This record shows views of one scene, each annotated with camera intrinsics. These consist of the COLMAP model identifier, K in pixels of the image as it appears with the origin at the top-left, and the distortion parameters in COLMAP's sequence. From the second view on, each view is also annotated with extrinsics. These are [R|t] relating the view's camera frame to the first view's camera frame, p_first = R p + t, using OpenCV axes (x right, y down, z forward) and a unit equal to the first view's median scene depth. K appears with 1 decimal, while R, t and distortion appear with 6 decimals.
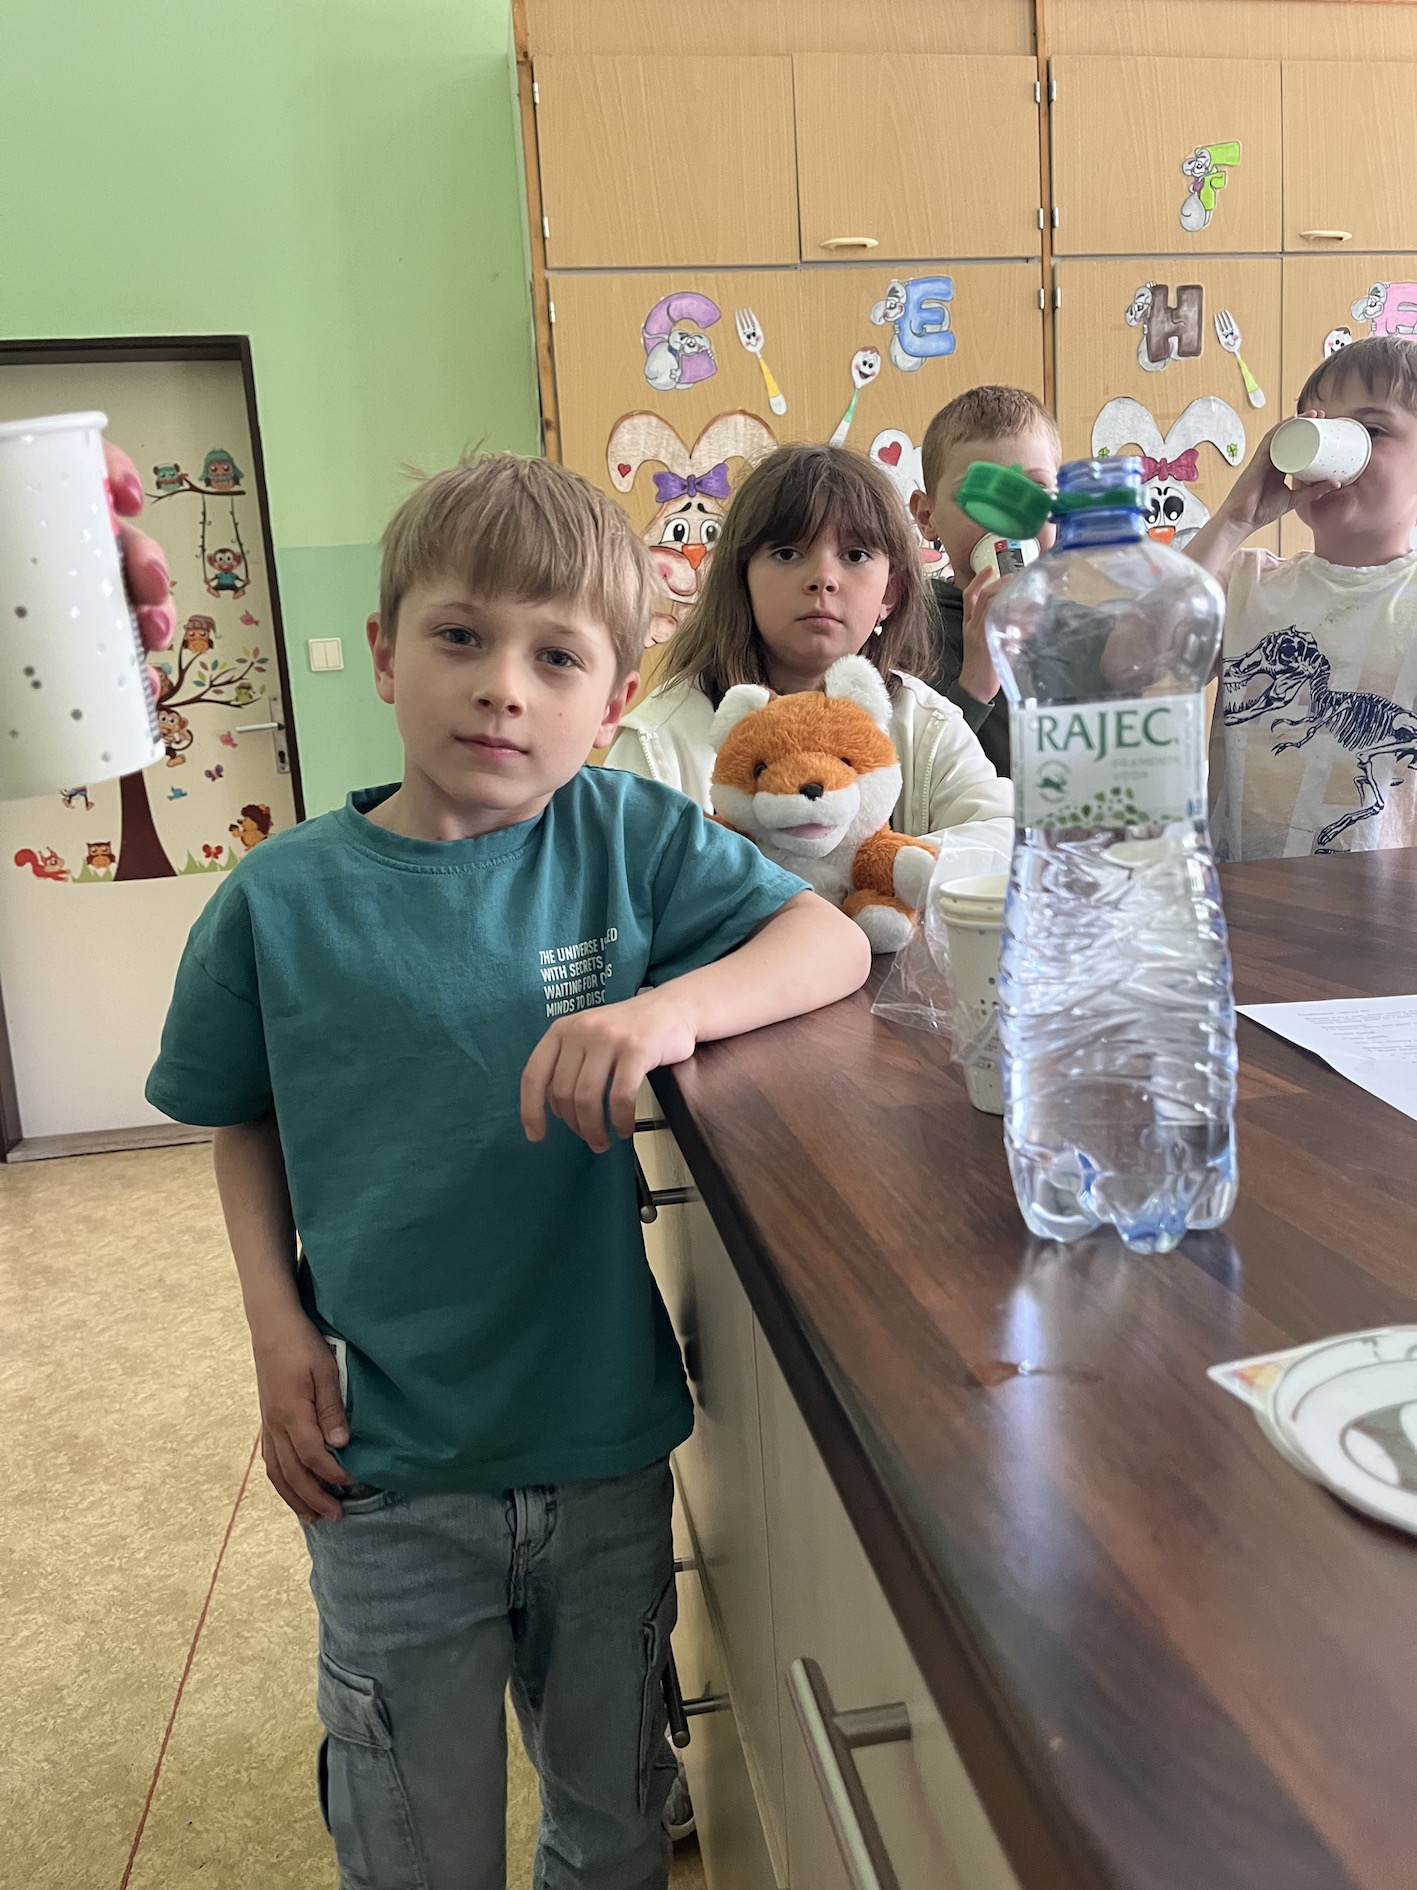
lens RADIAL K [[1405.5, 0, 706.3], [0, 1405.5, 949.2], [0, 0, 1]] dist [0.010092, 0.005900]
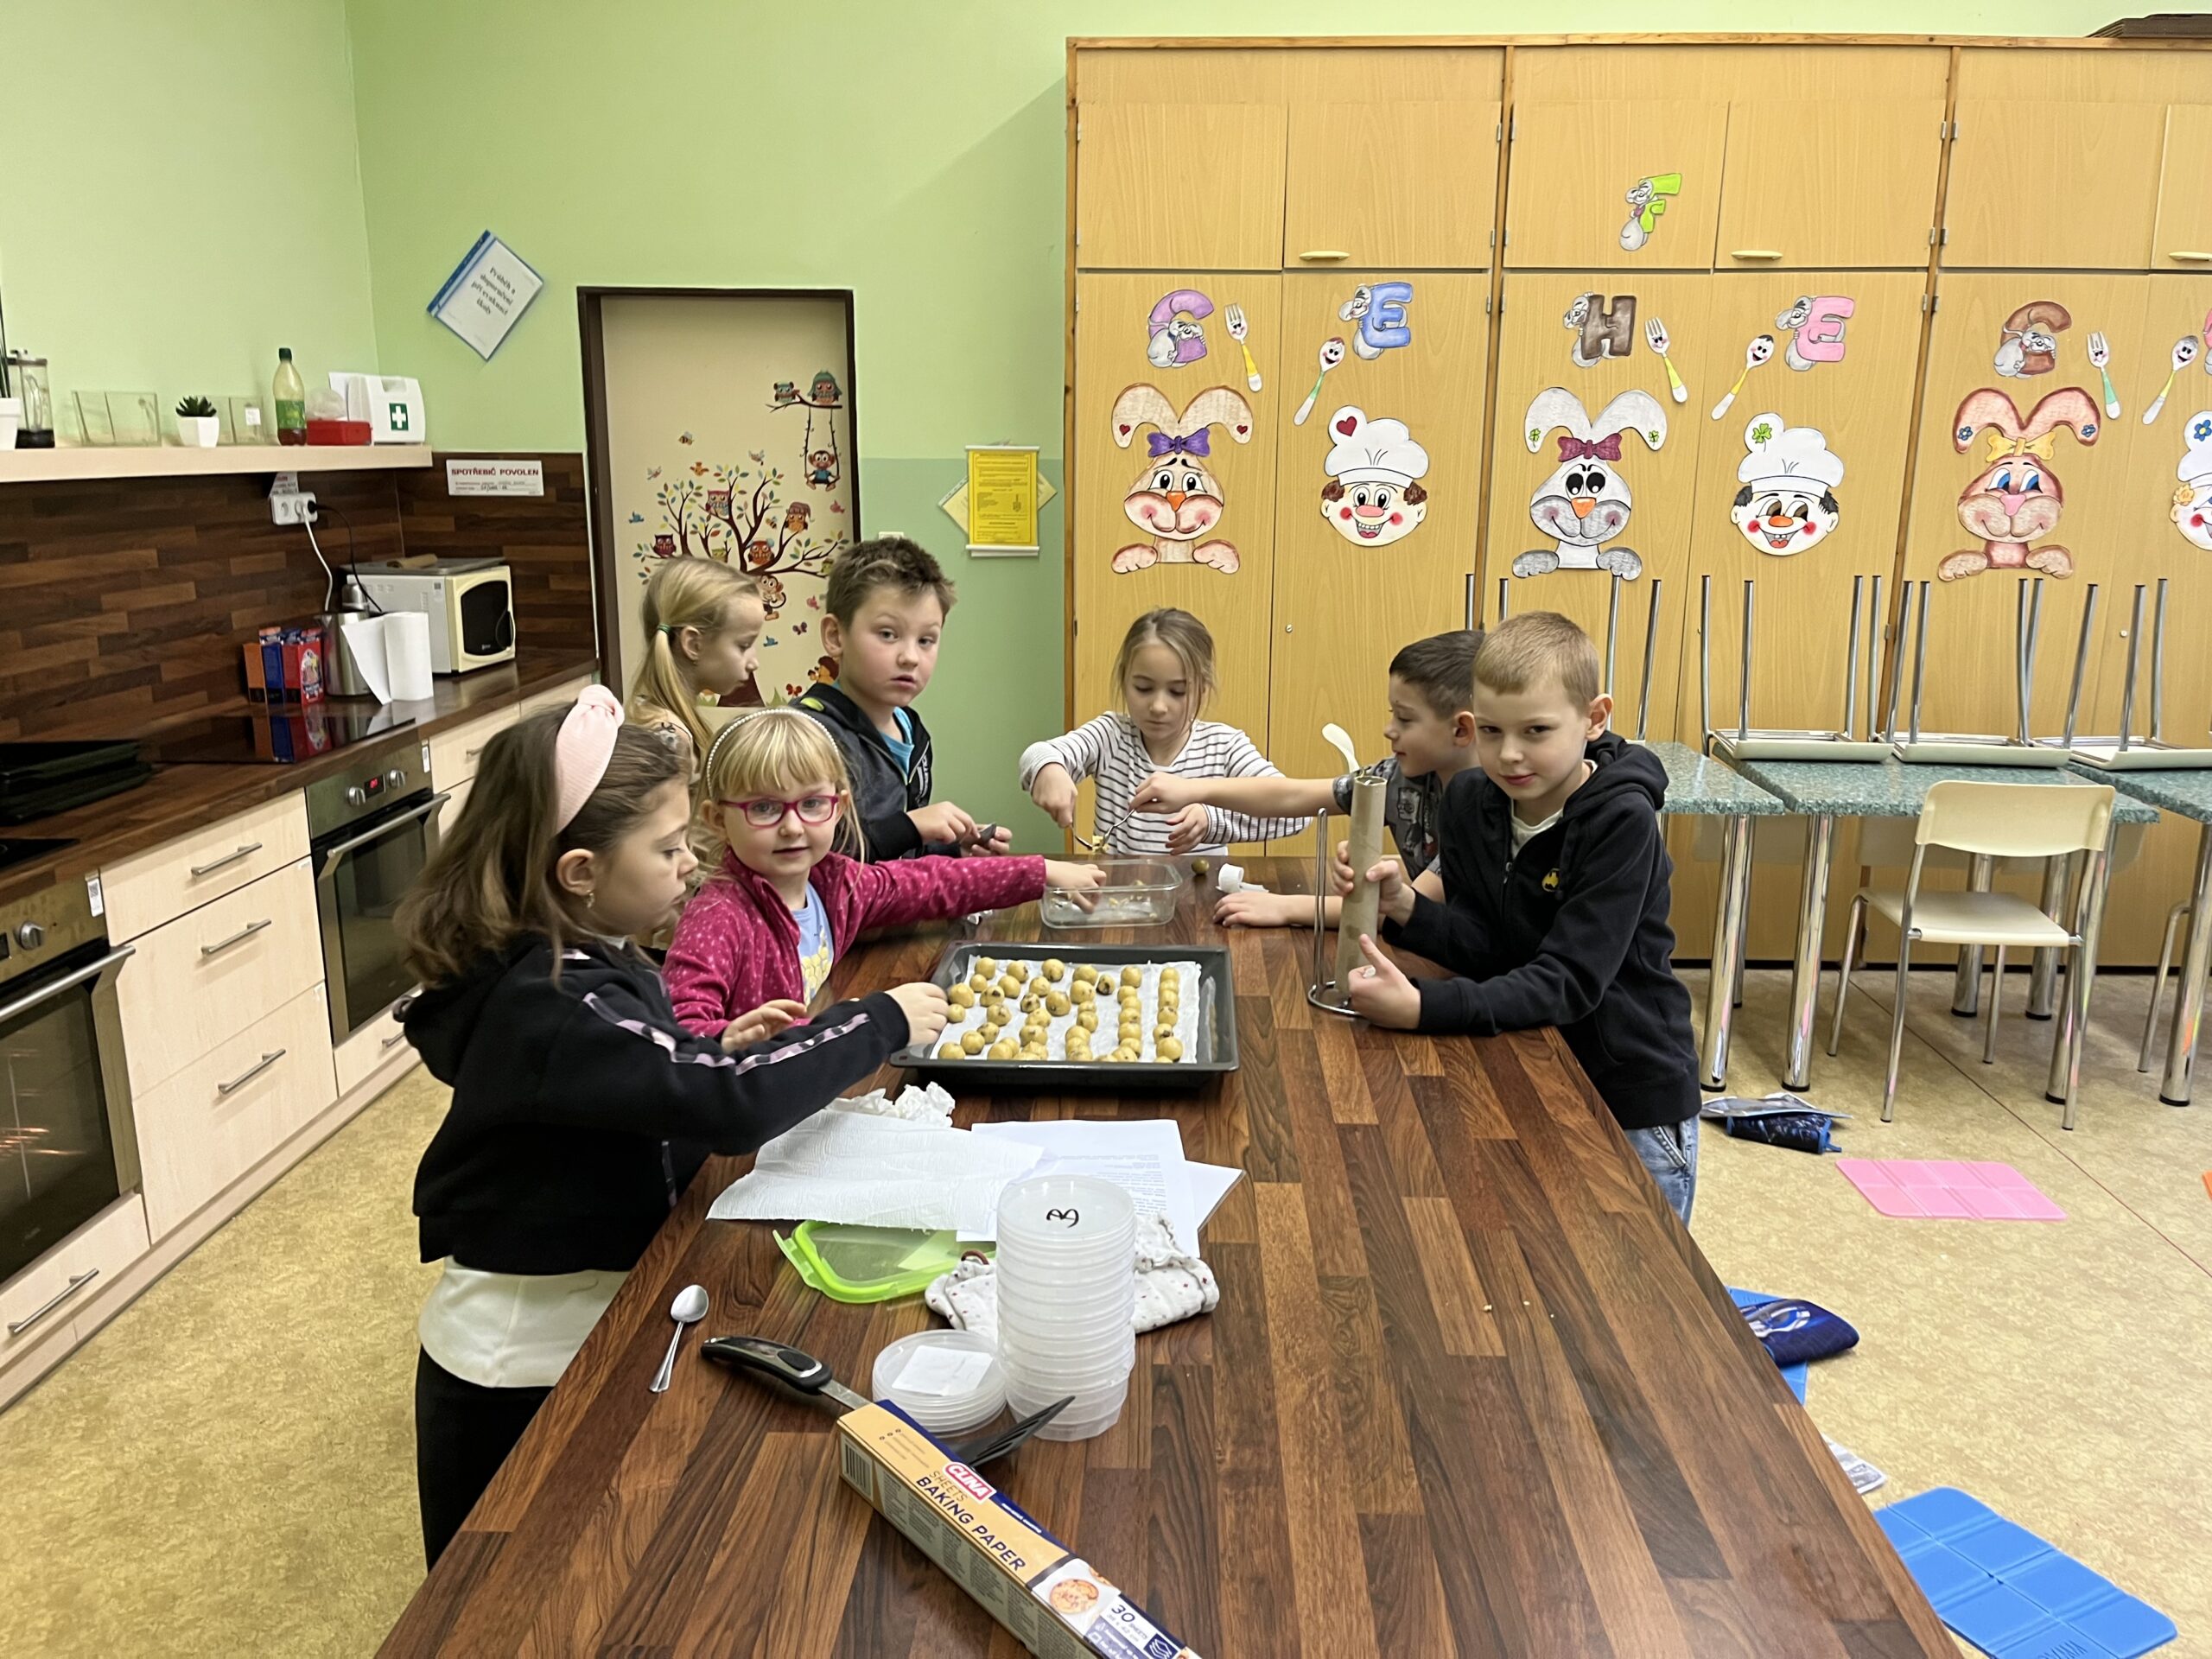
lens RADIAL K [[1666.1, 0, 1106.0], [0, 1666.1, 829.5], [0, 0, 1]] dist [0.021136, -0.070806]
pose [[0.977866, 0.111213, -0.177230, 0.212628], [-0.099750, 0.992378, 0.072354, -0.088730], [0.183926, -0.053074, 0.981506, -0.441440]]
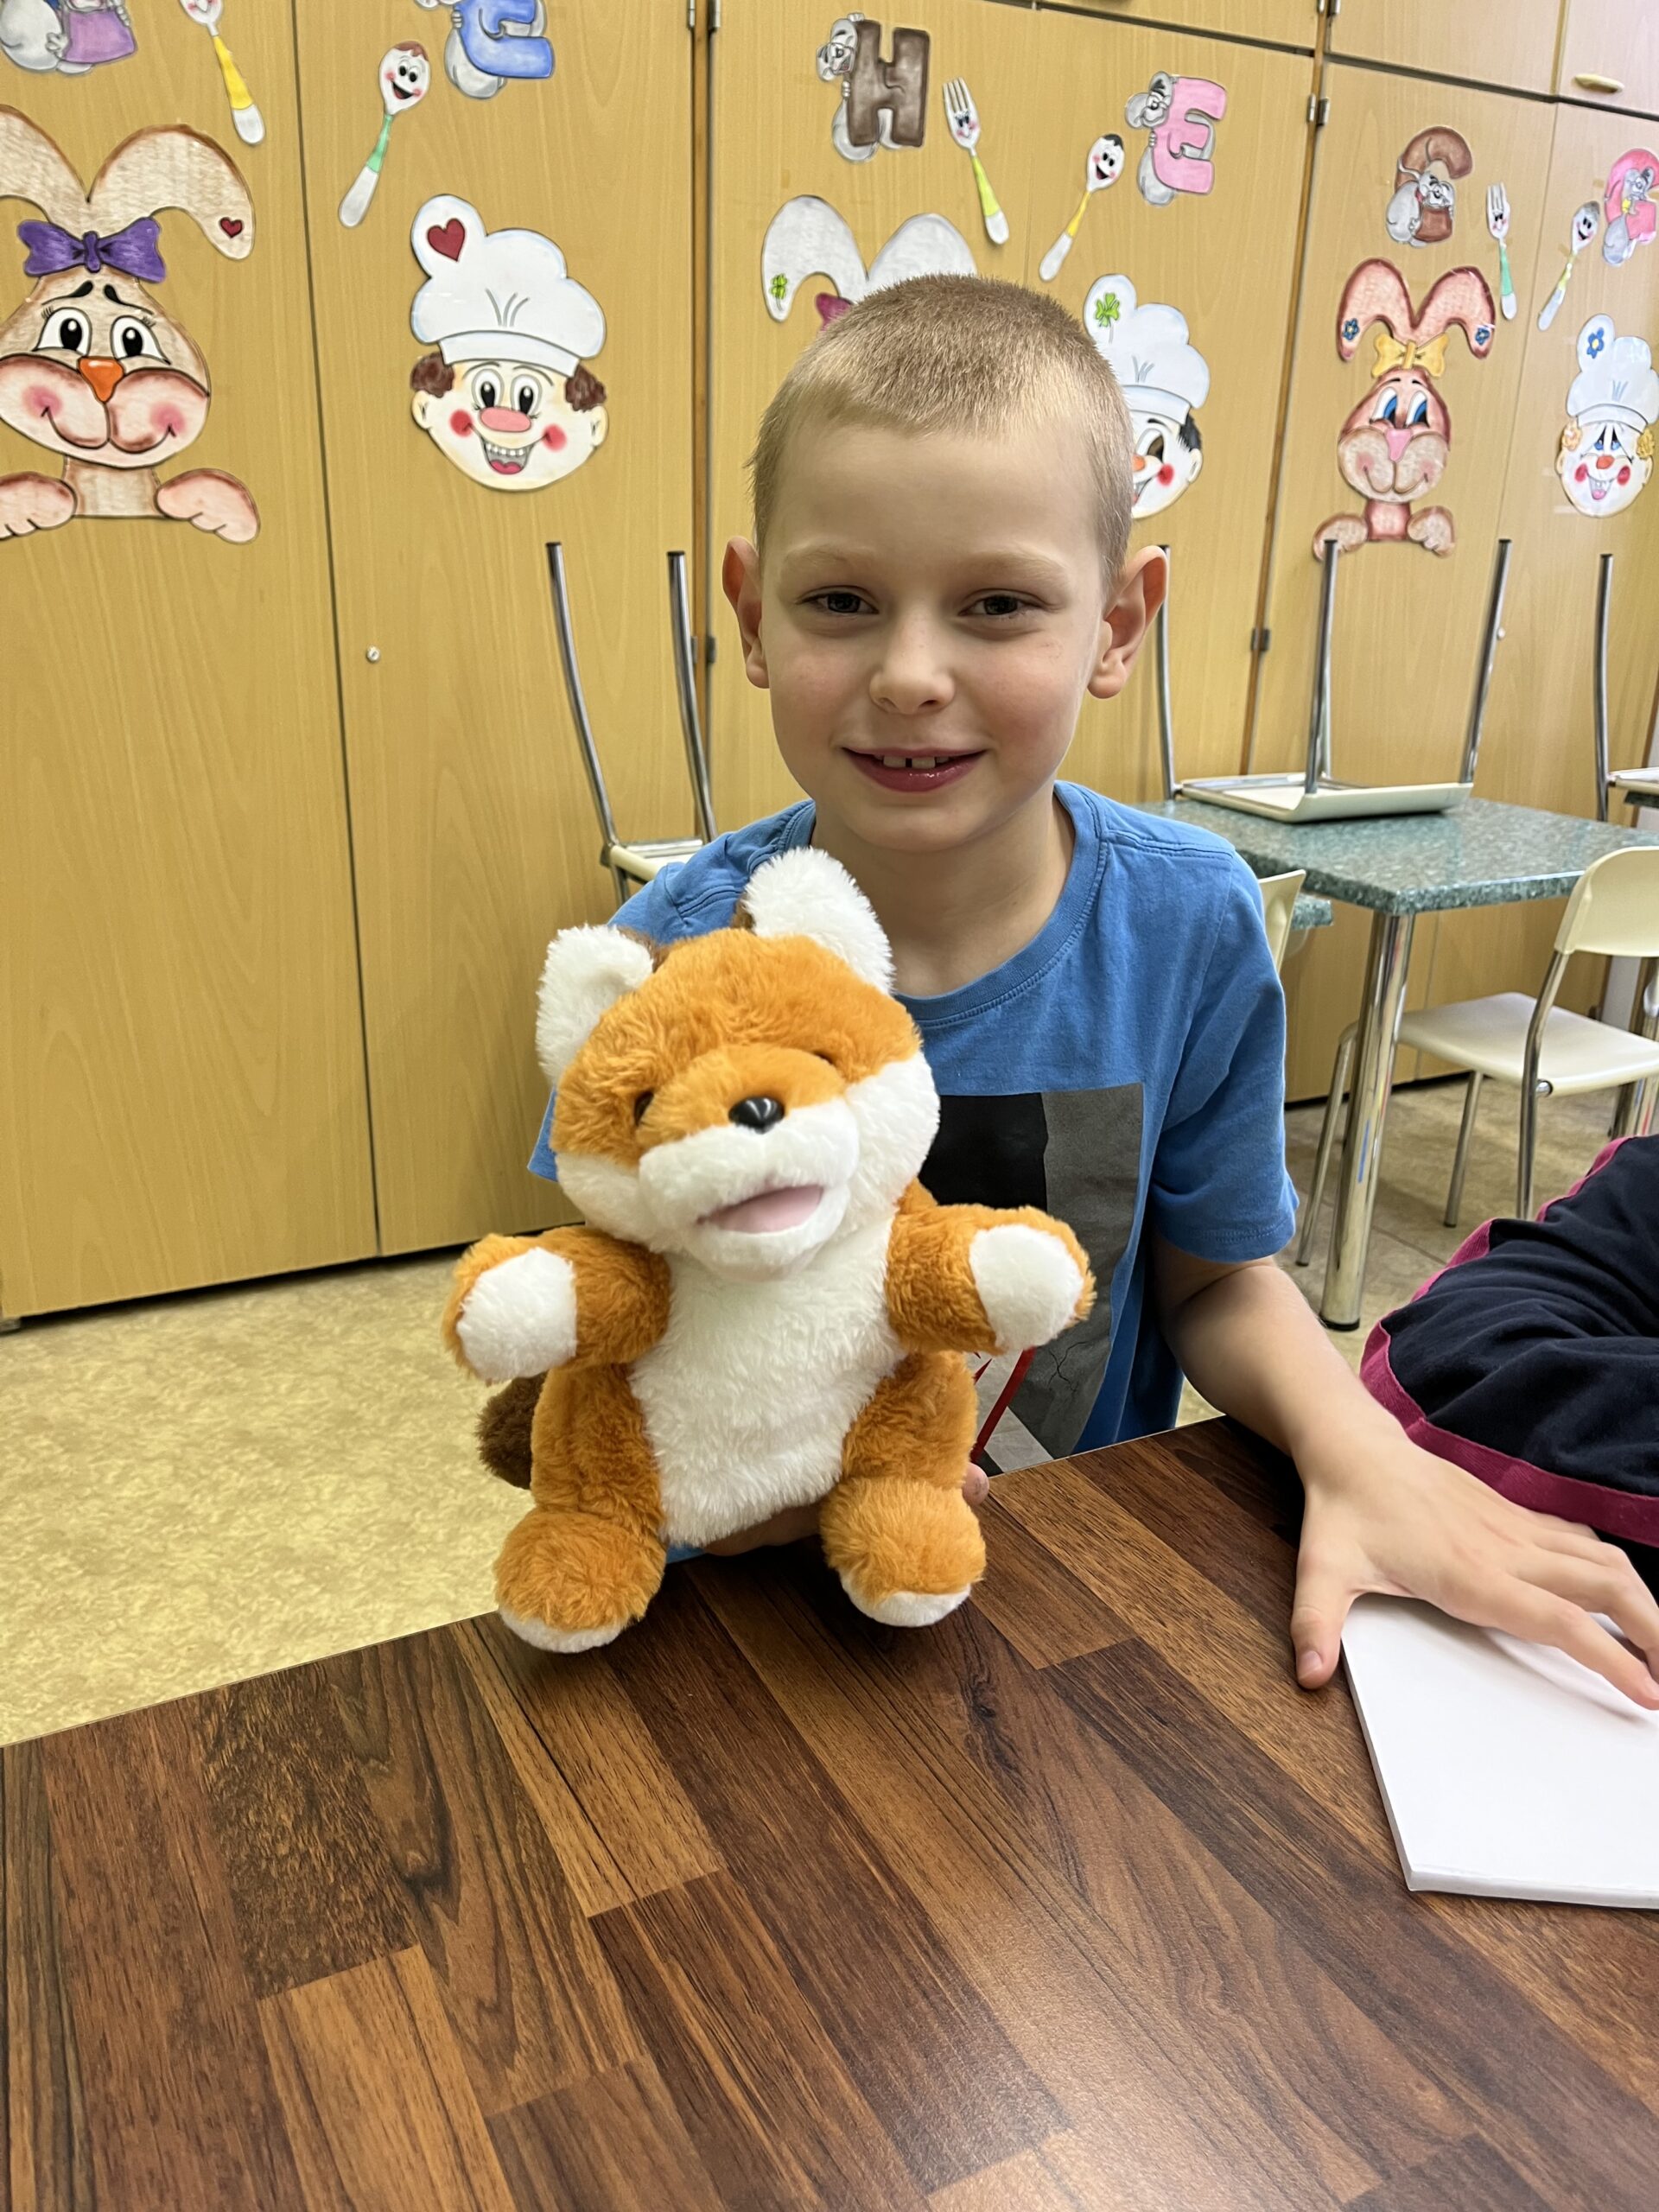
lens RADIAL K [[1675.0, 0, 825.8], [0, 1675.0, 1112.2], [0, 0, 1]] dist [0.096132, -0.146647]
pose [[0.947070, -0.022724, 0.320221, 0.040663], [-0.029323, 0.987198, 0.156779, -0.095779], [-0.319684, -0.157871, 0.934280, 0.194098]]
